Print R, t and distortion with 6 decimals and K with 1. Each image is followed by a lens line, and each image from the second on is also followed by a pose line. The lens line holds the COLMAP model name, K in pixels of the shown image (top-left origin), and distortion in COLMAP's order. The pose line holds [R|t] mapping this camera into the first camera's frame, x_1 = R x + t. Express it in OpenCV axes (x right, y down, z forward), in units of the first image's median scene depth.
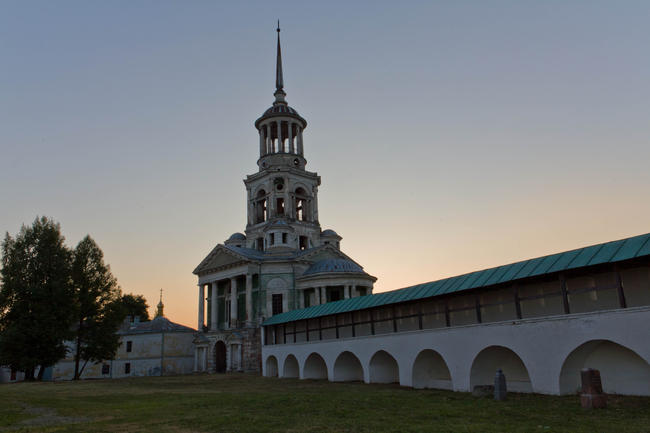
lens RADIAL K [[538.9, 0, 325.8], [0, 538.9, 216.1], [0, 0, 1]] dist [-0.001001, 0.016948]
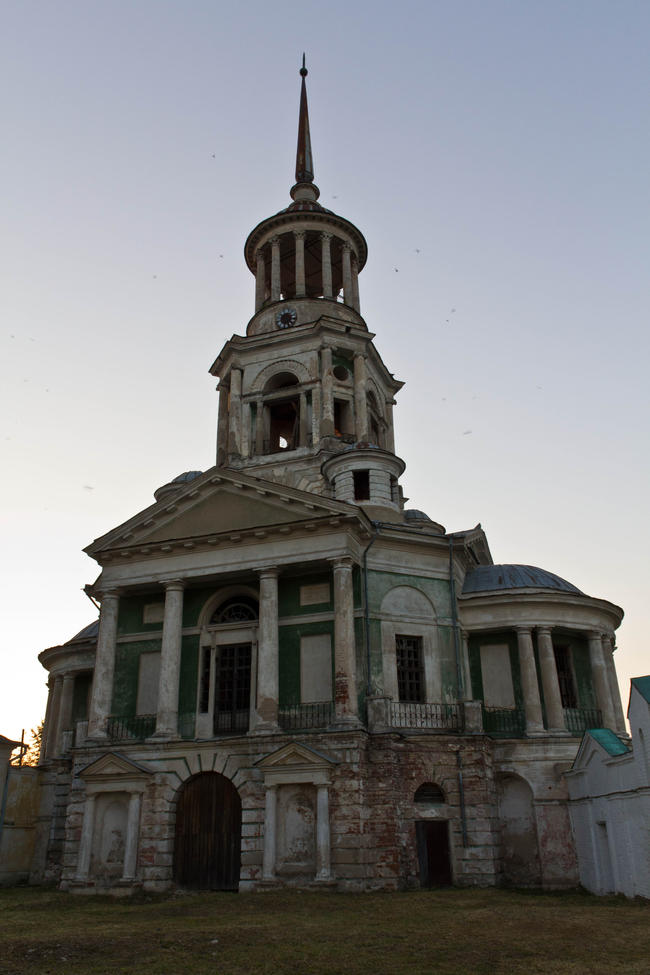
lens RADIAL K [[808.3, 0, 324.8], [0, 808.3, 485.7], [0, 0, 1]] dist [-0.001001, 0.016948]
pose [[0.901203, 0.202323, 0.383273, -0.342323], [-0.133550, 0.970953, -0.198530, 0.159390], [-0.412307, 0.127729, 0.902047, 0.557296]]
